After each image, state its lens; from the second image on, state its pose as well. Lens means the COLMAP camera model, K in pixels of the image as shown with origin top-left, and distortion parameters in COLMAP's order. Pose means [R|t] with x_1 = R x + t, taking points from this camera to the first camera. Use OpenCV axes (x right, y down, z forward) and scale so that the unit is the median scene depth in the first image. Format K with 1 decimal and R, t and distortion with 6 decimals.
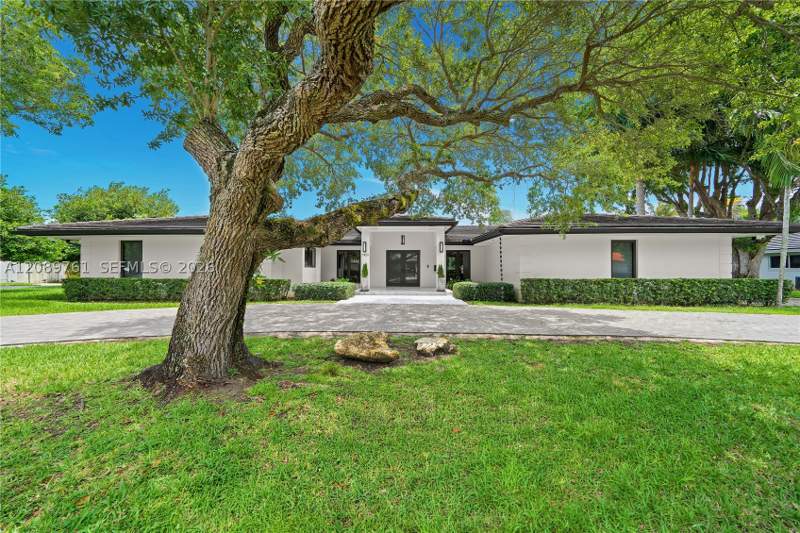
lens RADIAL K [[303.9, 0, 397.6], [0, 303.9, 265.9], [0, 0, 1]] dist [0.002616, -0.000004]
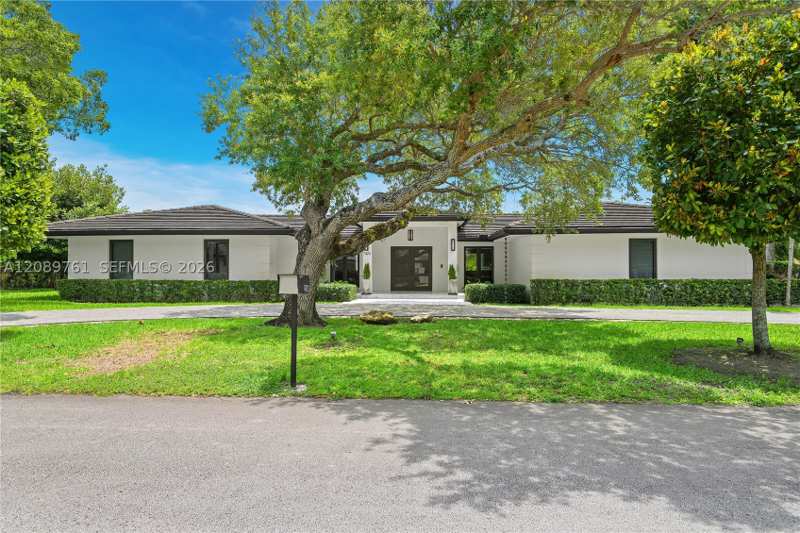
lens RADIAL K [[472.8, 0, 401.1], [0, 472.8, 269.7], [0, 0, 1]] dist [0.021437, 0.000522]
pose [[0.999864, -0.001215, -0.016426, 0.018974], [0.001400, 0.999935, 0.011282, -0.005378], [0.016411, -0.011304, 0.999801, -0.463944]]
